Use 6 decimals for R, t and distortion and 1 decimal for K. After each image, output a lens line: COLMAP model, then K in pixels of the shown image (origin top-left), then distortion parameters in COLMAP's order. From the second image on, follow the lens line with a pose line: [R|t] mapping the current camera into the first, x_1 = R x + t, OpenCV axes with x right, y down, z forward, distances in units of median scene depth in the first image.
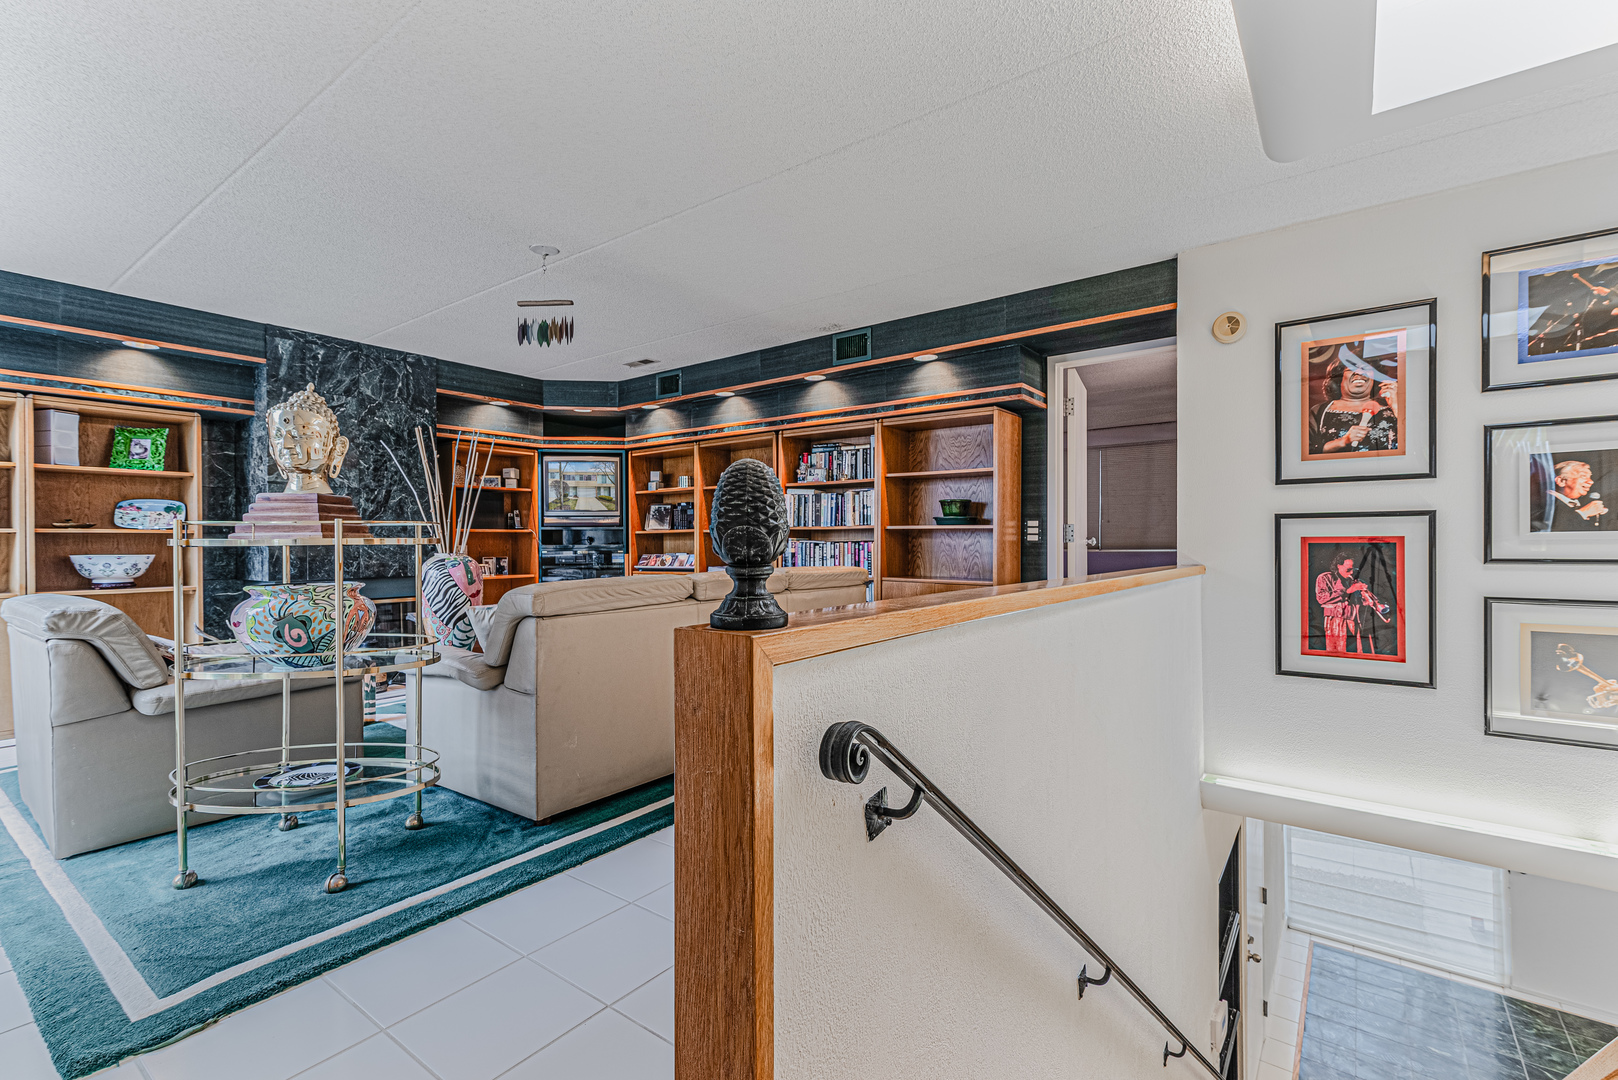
lens RADIAL K [[730.2, 0, 808.9], [0, 730.2, 543.0], [0, 0, 1]] dist [0.013466, -0.000347]
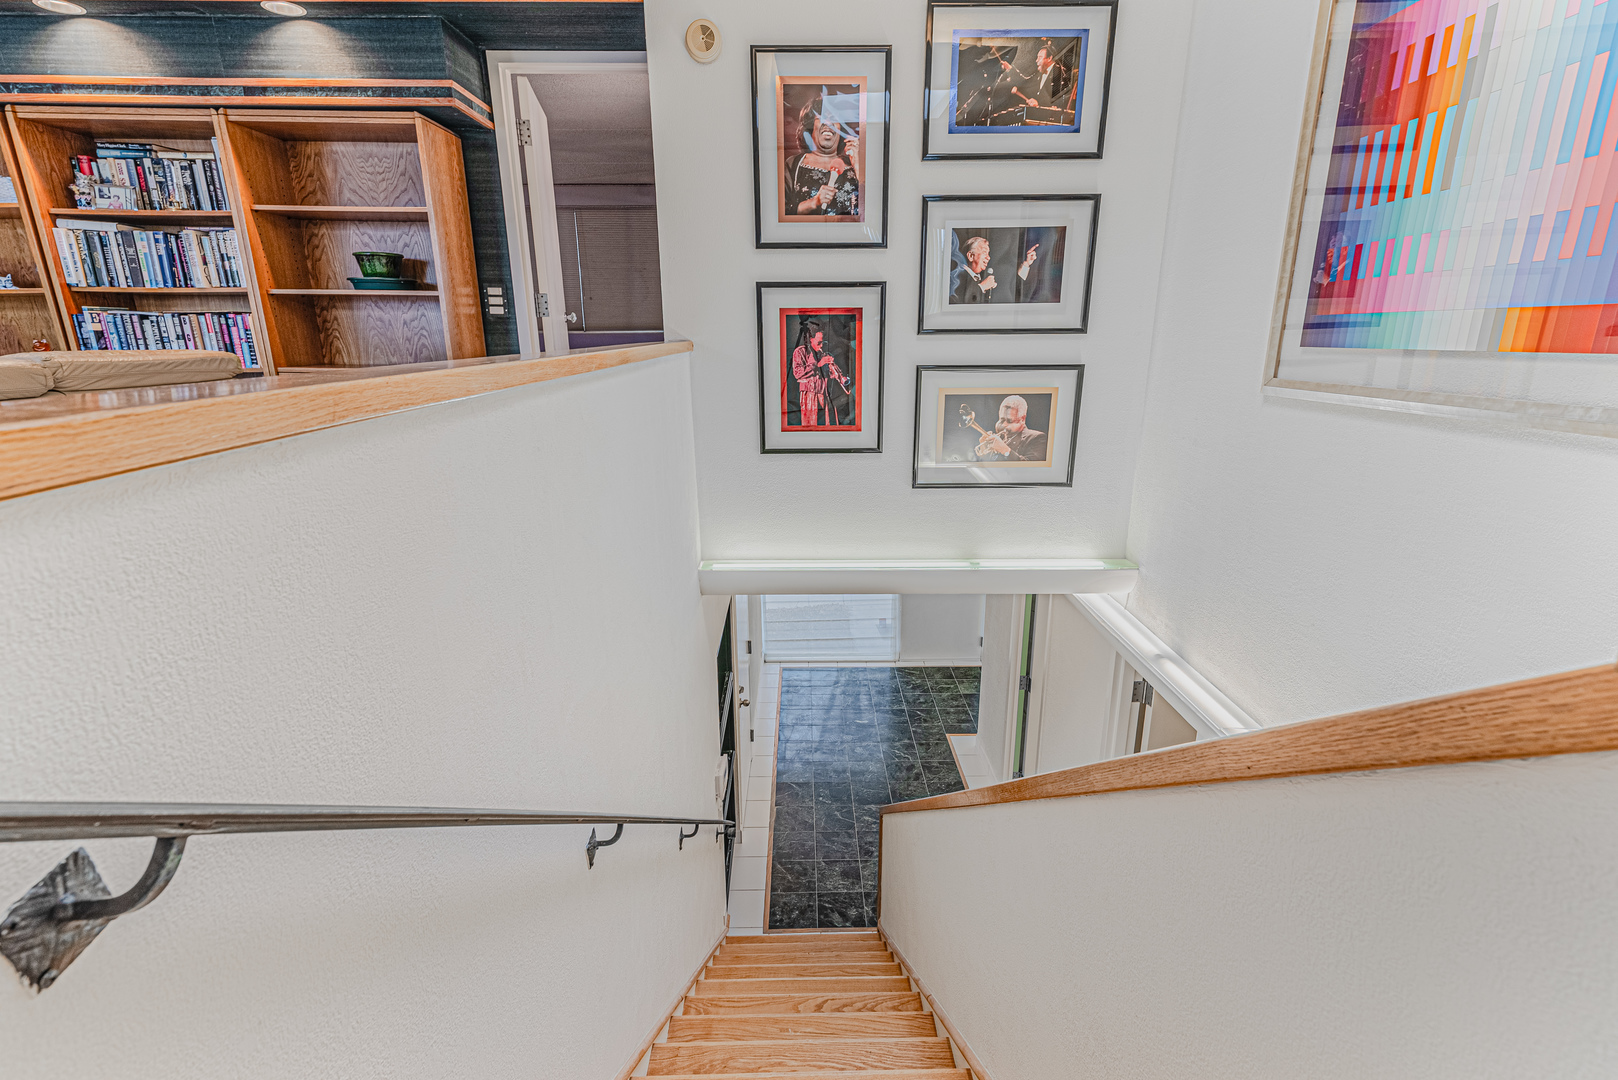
lens RADIAL K [[730.2, 0, 808.9], [0, 730.2, 543.0], [0, 0, 1]] dist [0.013466, -0.000347]
pose [[0.790661, -0.172941, 0.587322, 0.063143], [0.002551, 0.960200, 0.279302, 0.013960], [-0.612249, -0.219335, 0.759634, 0.133835]]
